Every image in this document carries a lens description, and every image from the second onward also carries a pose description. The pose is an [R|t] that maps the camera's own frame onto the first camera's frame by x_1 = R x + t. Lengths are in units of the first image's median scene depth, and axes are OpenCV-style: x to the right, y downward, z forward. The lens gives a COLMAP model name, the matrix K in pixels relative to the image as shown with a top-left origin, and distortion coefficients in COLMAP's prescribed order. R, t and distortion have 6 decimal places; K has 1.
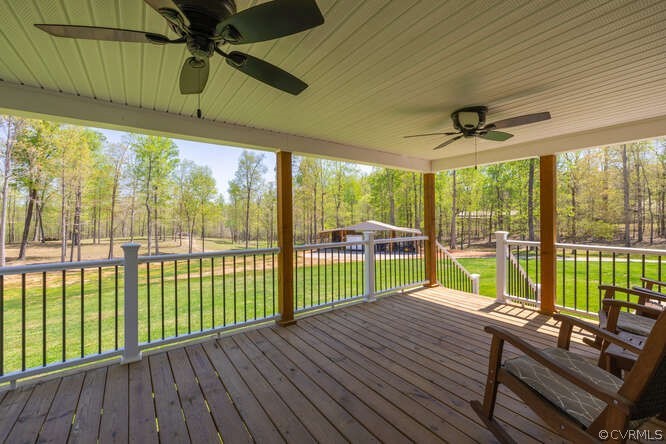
lens RADIAL K [[280.7, 0, 334.5], [0, 280.7, 219.7], [0, 0, 1]] dist [0.004805, -0.000853]
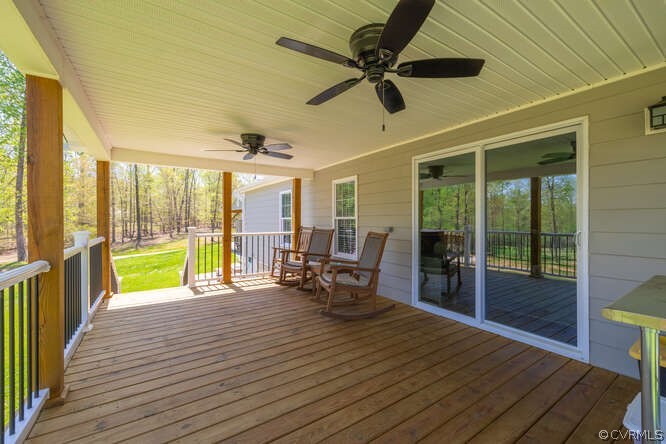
lens RADIAL K [[280.7, 0, 332.8], [0, 280.7, 221.3], [0, 0, 1]] dist [0.004805, -0.000853]
pose [[0.031685, 0.002012, 0.999496, -0.689264], [0.009245, 0.999955, -0.002306, 0.031077], [-0.999455, 0.009314, 0.031665, 0.439628]]
